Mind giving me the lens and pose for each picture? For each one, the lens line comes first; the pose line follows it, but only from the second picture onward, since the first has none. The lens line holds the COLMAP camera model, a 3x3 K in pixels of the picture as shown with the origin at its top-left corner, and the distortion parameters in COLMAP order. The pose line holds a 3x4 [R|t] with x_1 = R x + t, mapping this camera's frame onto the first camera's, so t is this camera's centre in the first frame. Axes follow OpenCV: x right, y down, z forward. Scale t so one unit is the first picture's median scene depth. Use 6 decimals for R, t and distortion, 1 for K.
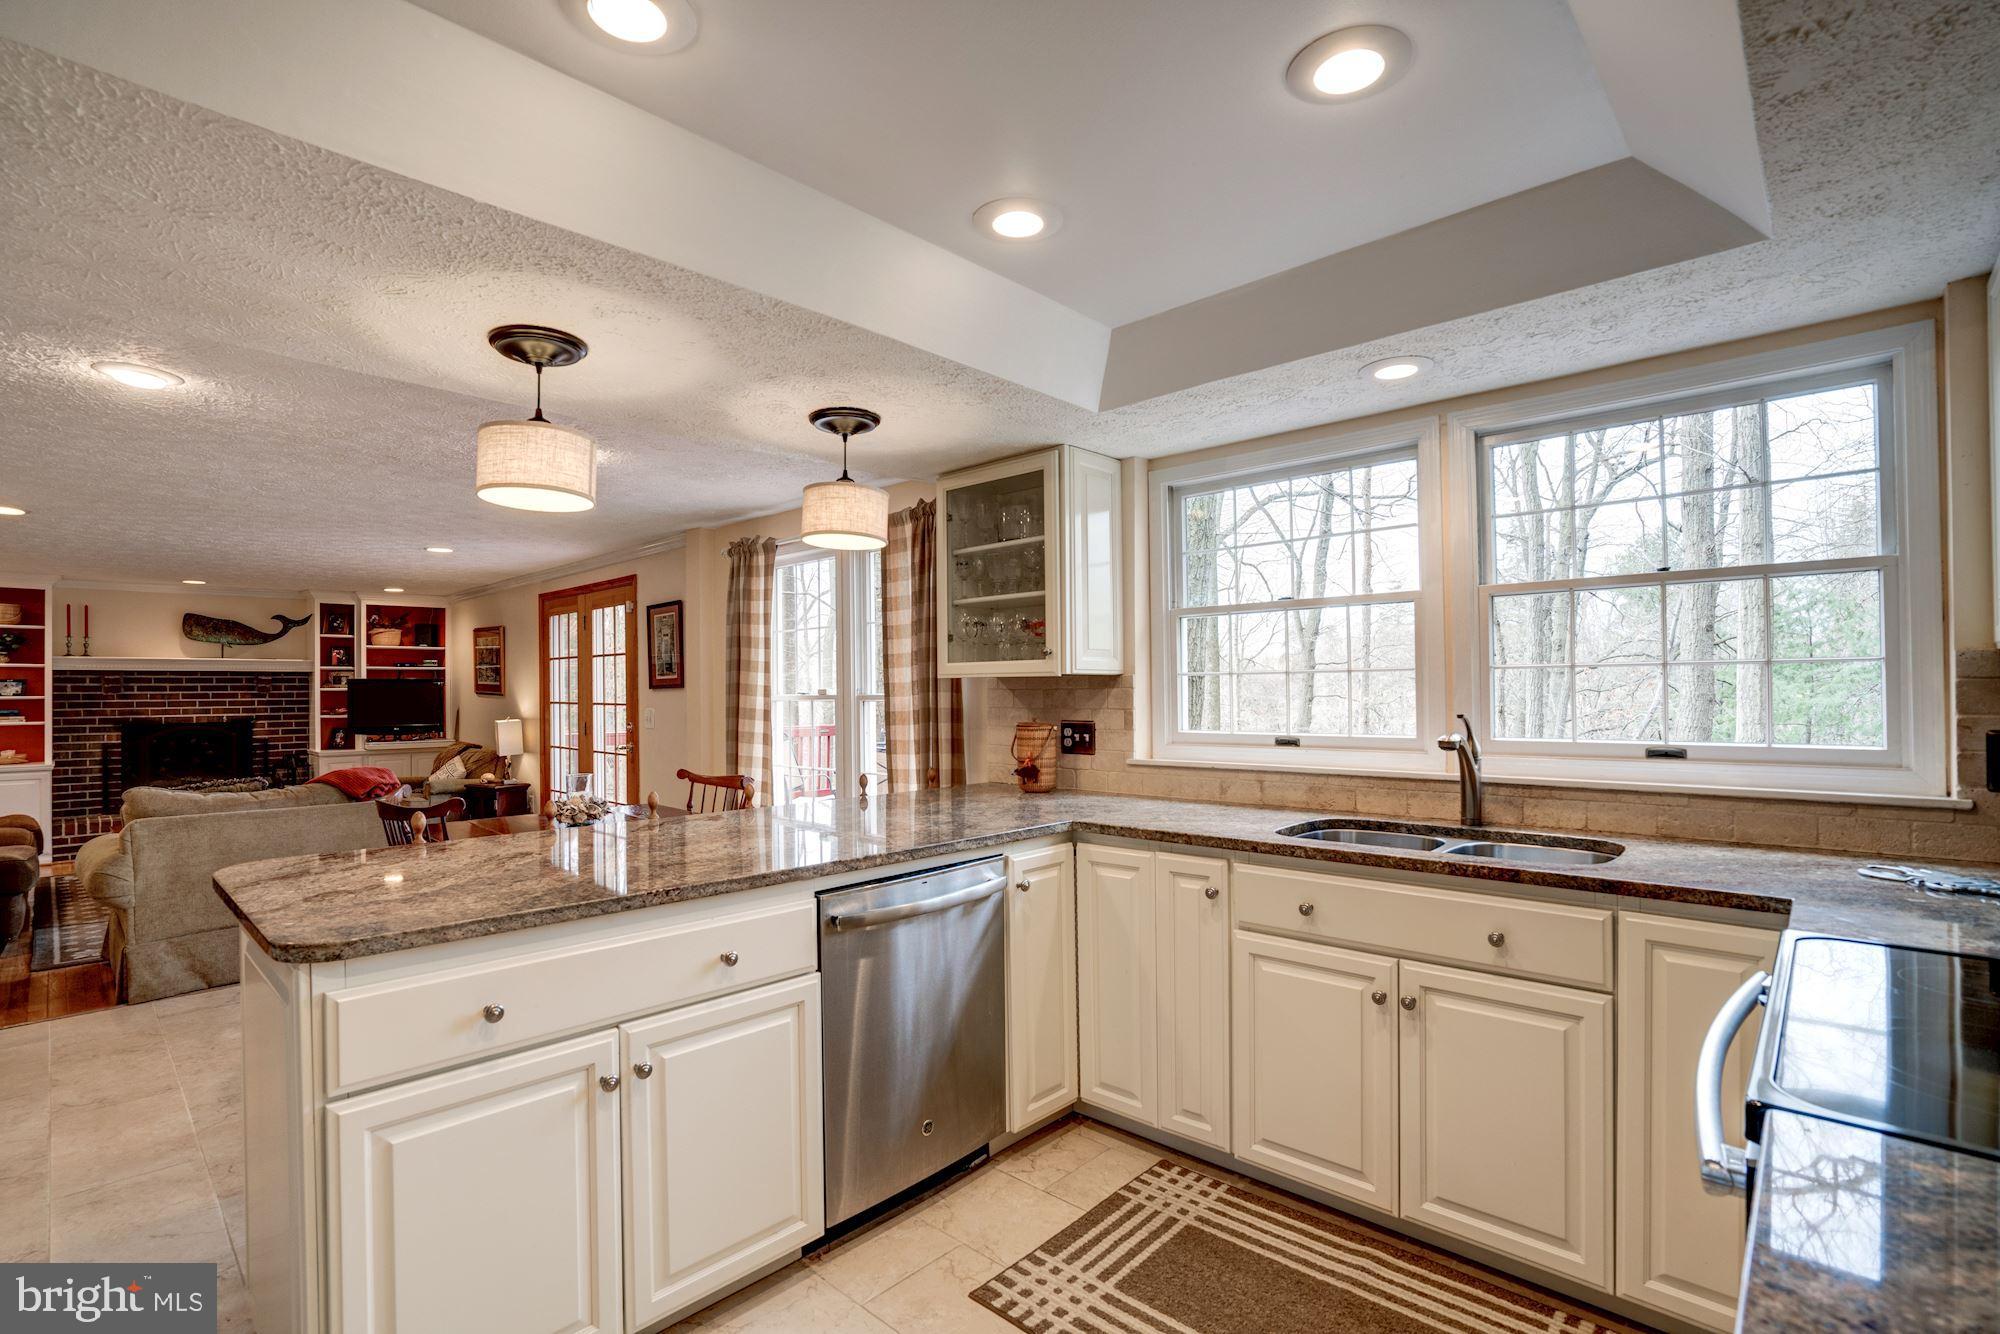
lens RADIAL K [[932.9, 0, 978.4], [0, 932.9, 691.9], [0, 0, 1]] dist [-0.044375, 0.020214]
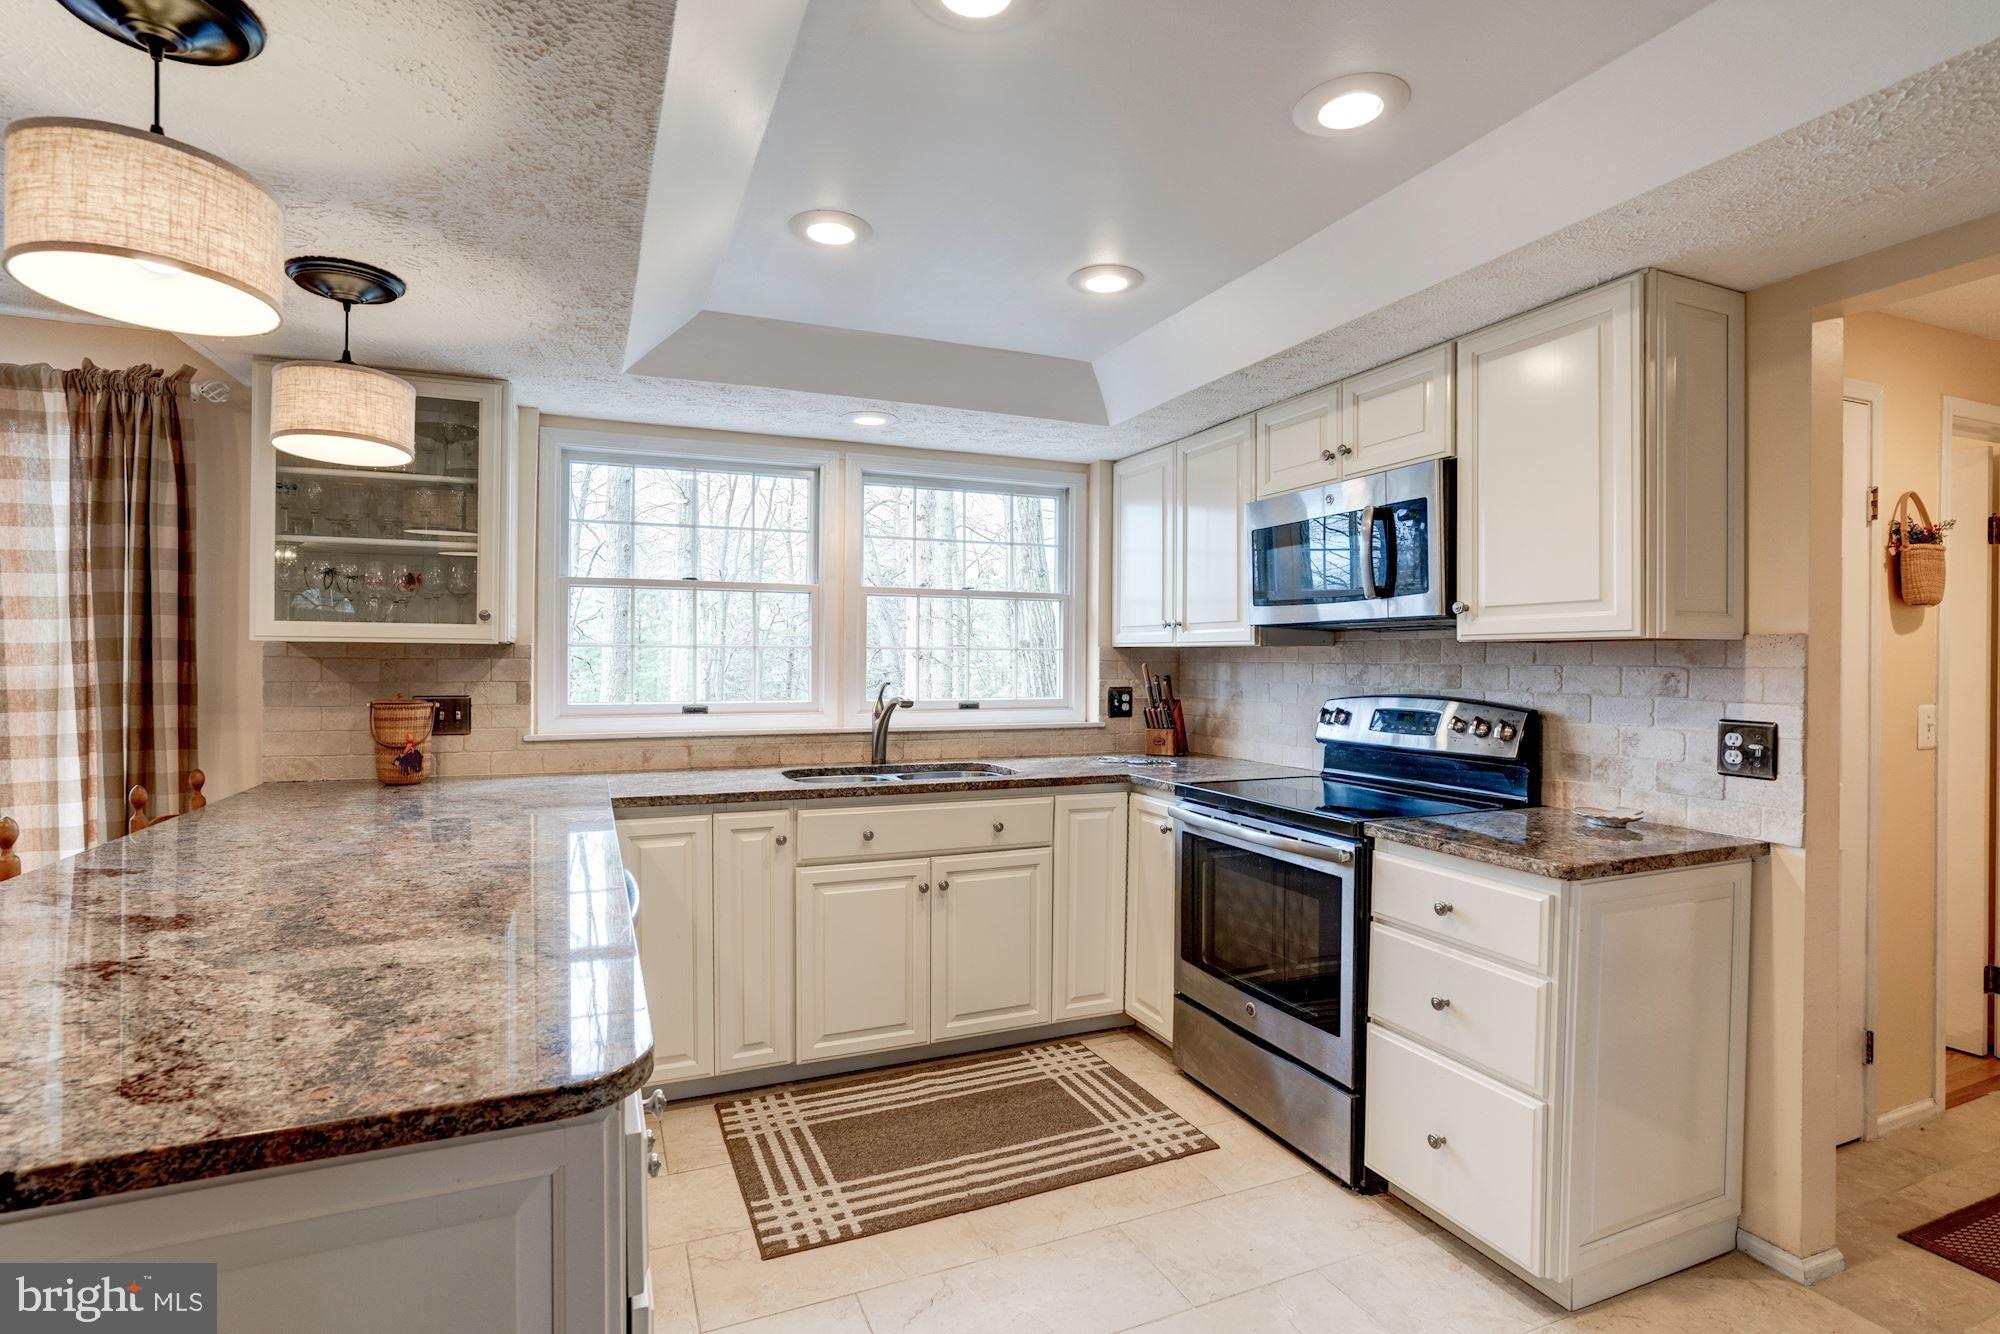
lens RADIAL K [[932.9, 0, 996.3], [0, 932.9, 672.4], [0, 0, 1]] dist [-0.044375, 0.020214]
pose [[0.406428, 0.000880, 0.913682, -0.689897], [-0.007572, 0.999968, 0.002405, 0.005689], [-0.913651, -0.007896, 0.406422, 0.299577]]
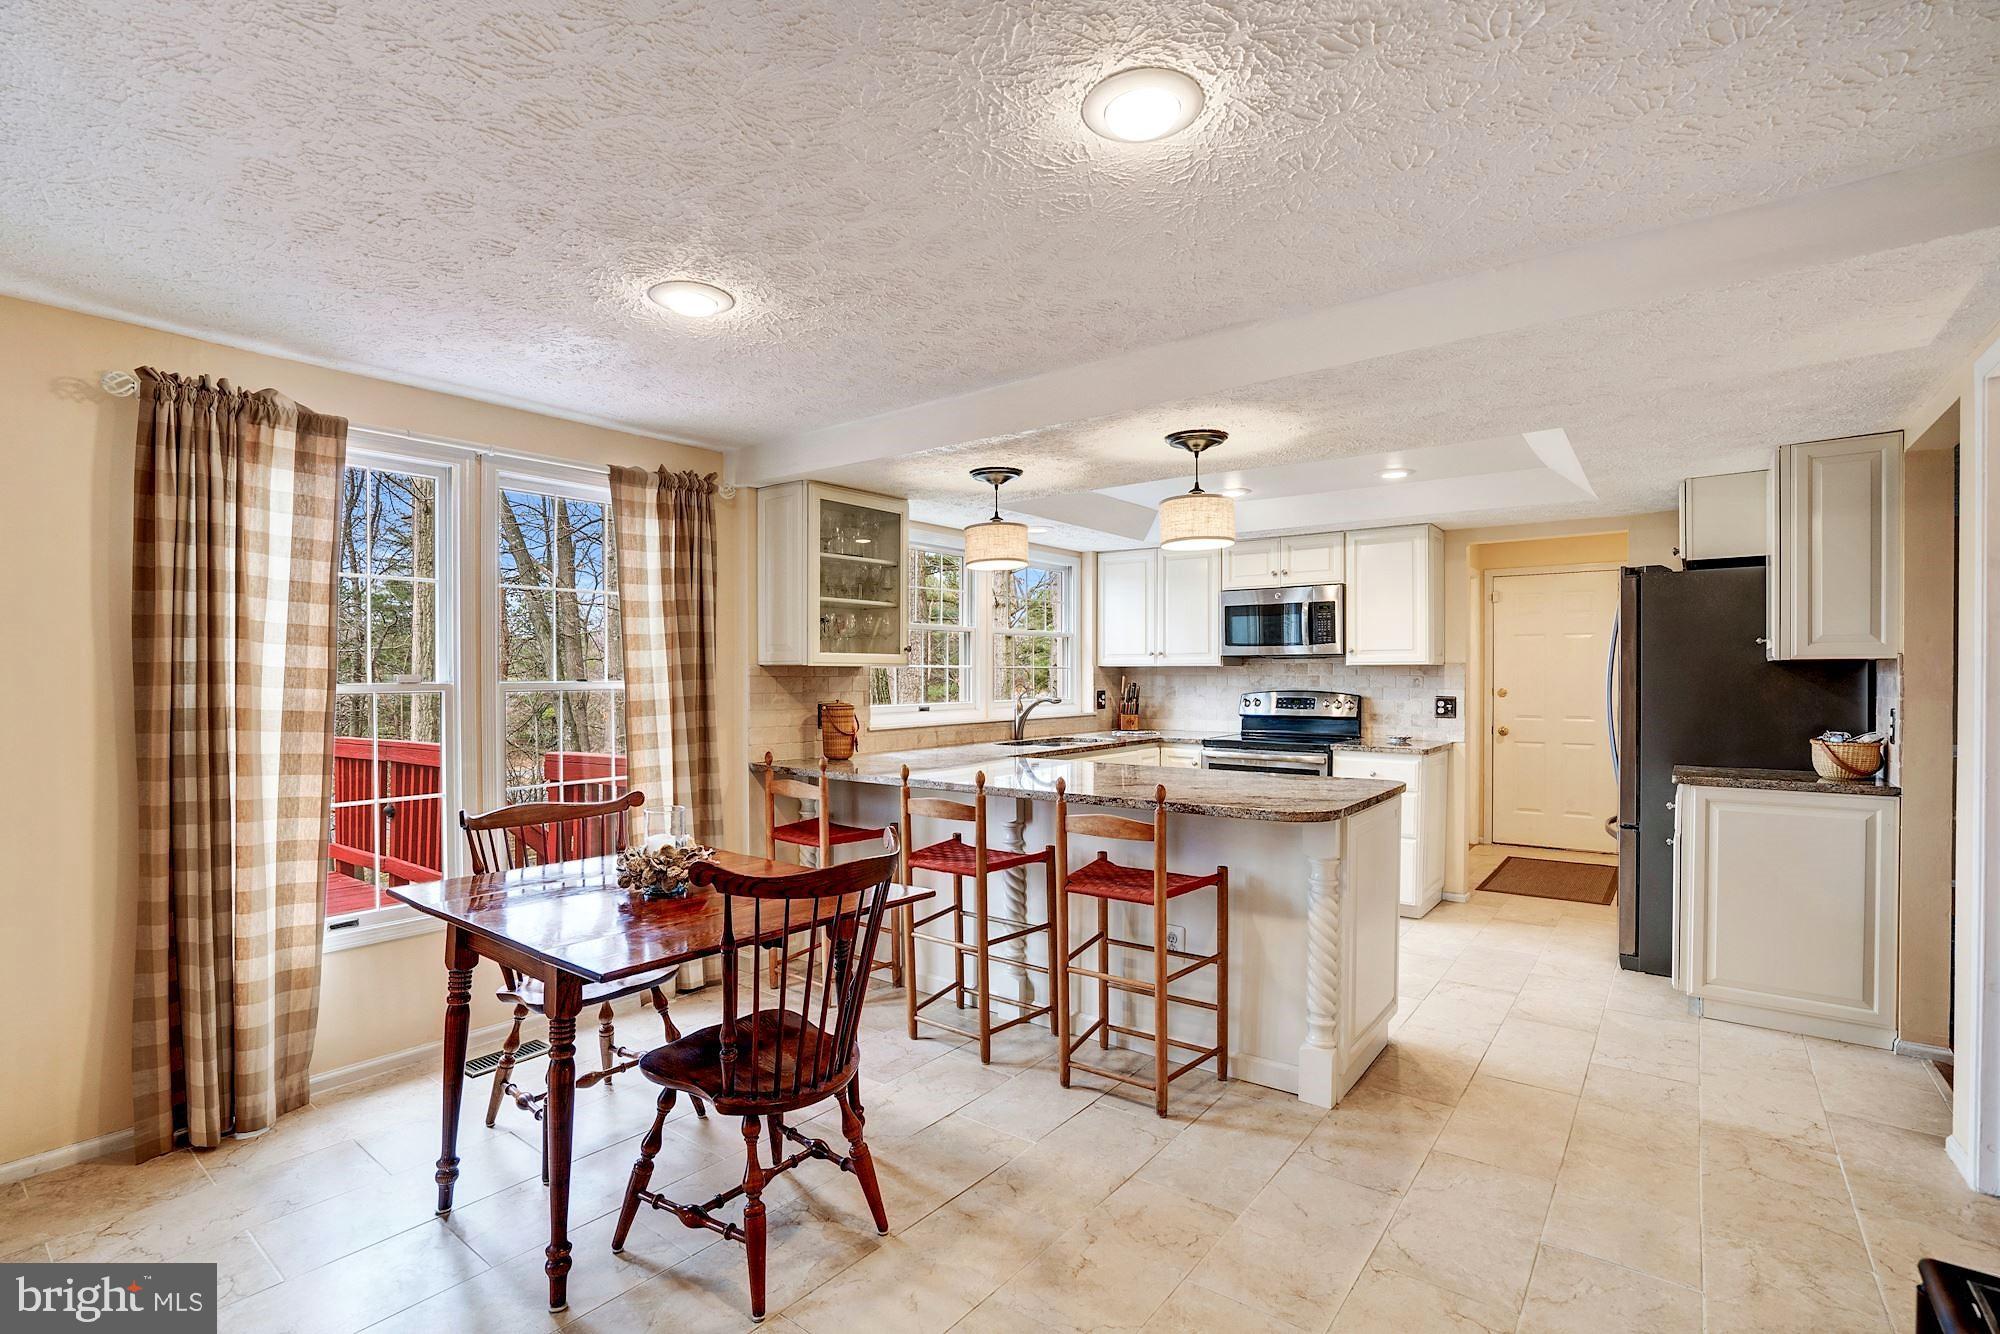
lens RADIAL K [[932.9, 0, 1020.3], [0, 932.9, 694.2], [0, 0, 1]] dist [-0.044375, 0.020214]
pose [[-0.130463, -0.012645, 0.991373, -1.779997], [0.004487, 0.999901, 0.013344, 0.008052], [-0.991443, 0.006189, -0.130393, 1.379842]]
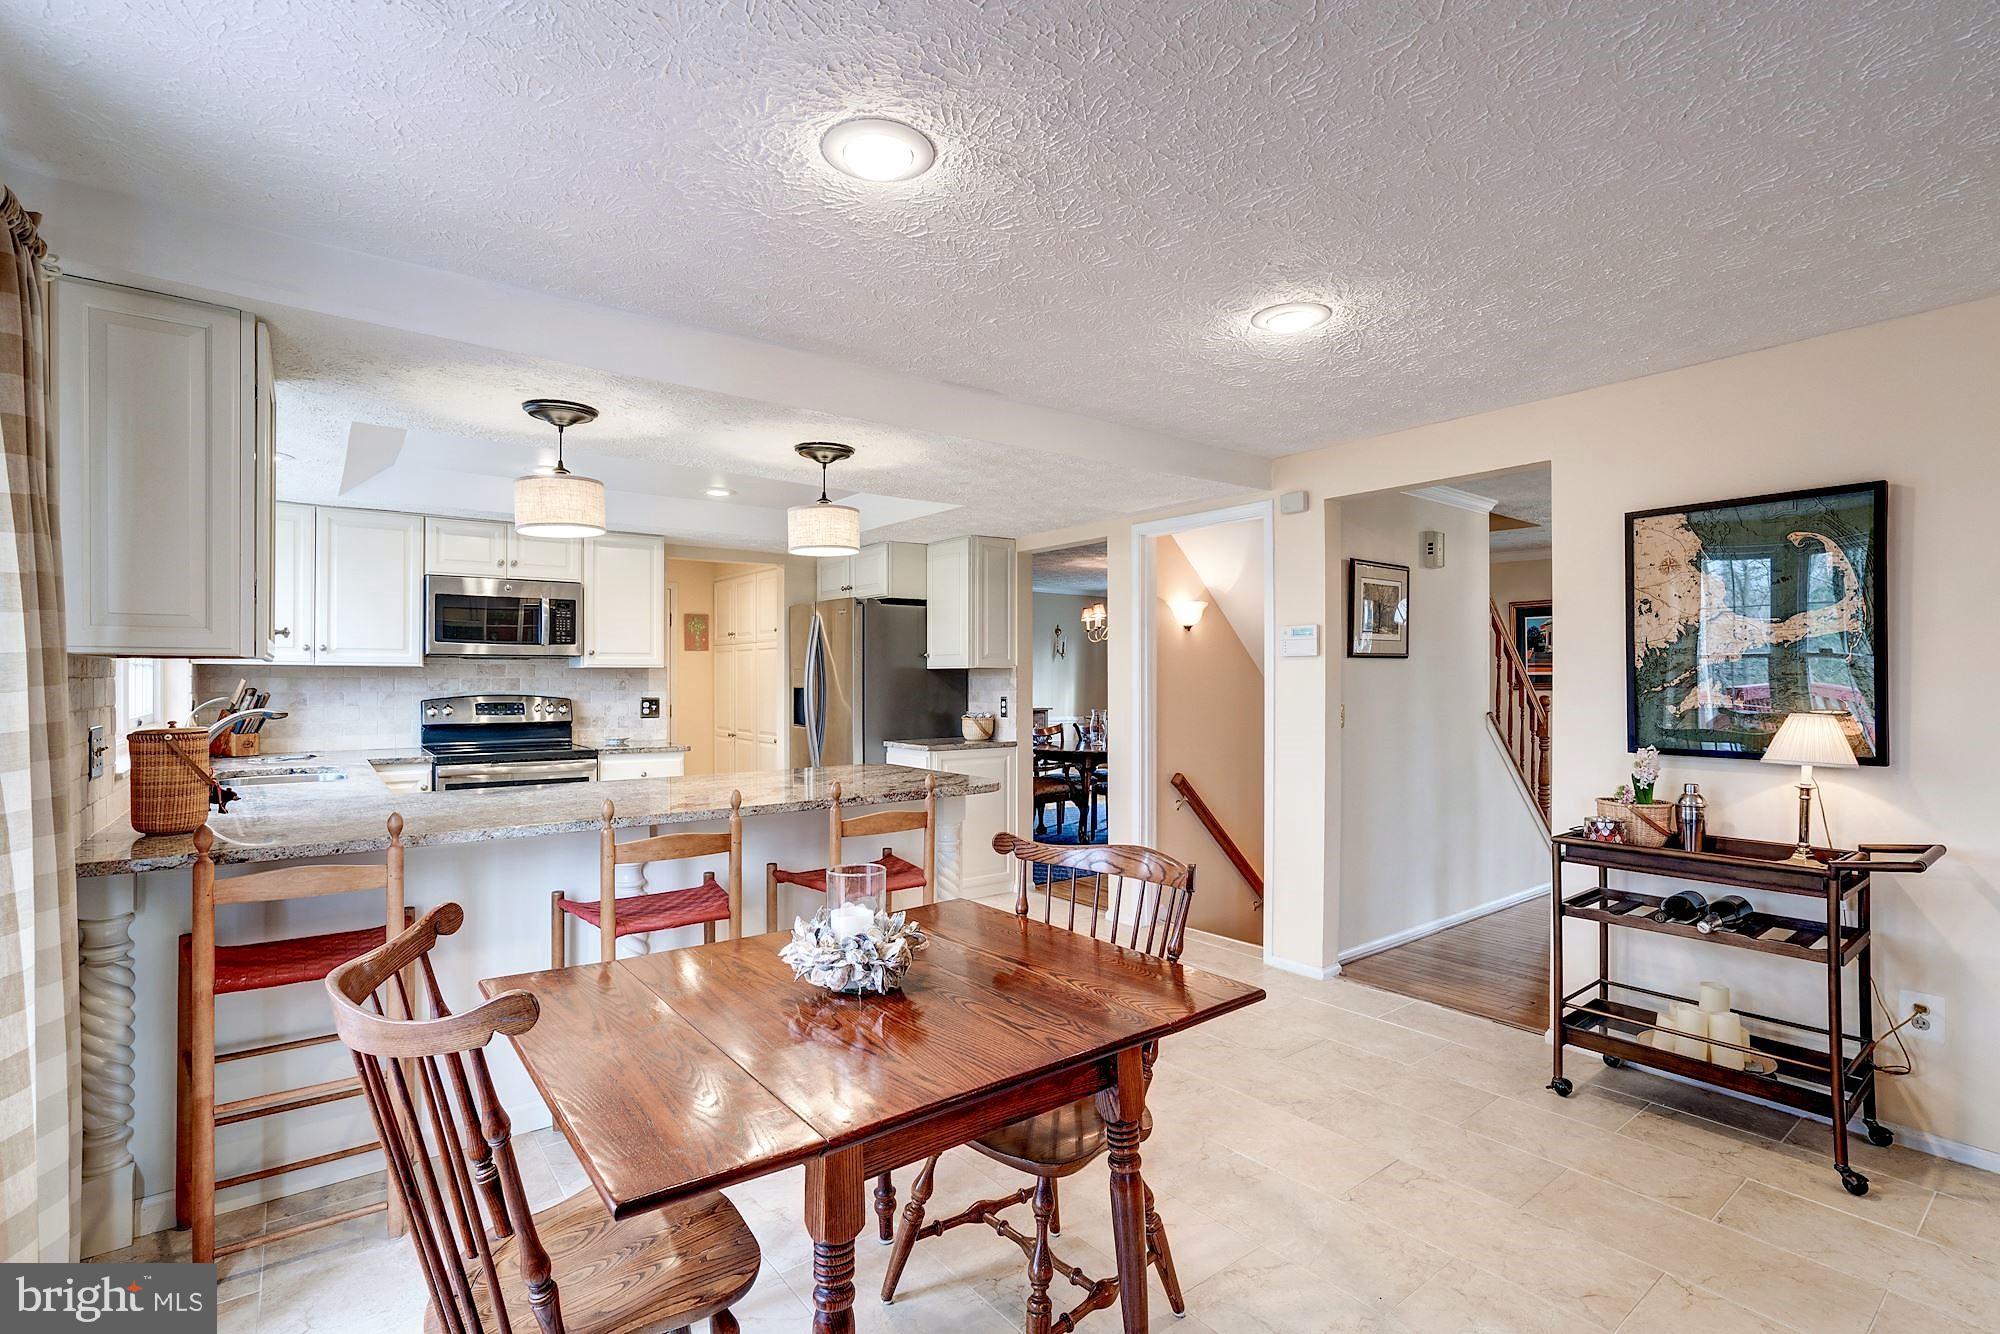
lens RADIAL K [[932.9, 0, 1005.9], [0, 932.9, 677.2], [0, 0, 1]] dist [-0.044375, 0.020214]
pose [[-0.984348, 0.007319, 0.176085, -0.972123], [0.007274, 0.999973, -0.000900, 0.003324], [-0.176087, 0.000395, -0.984375, 2.306096]]
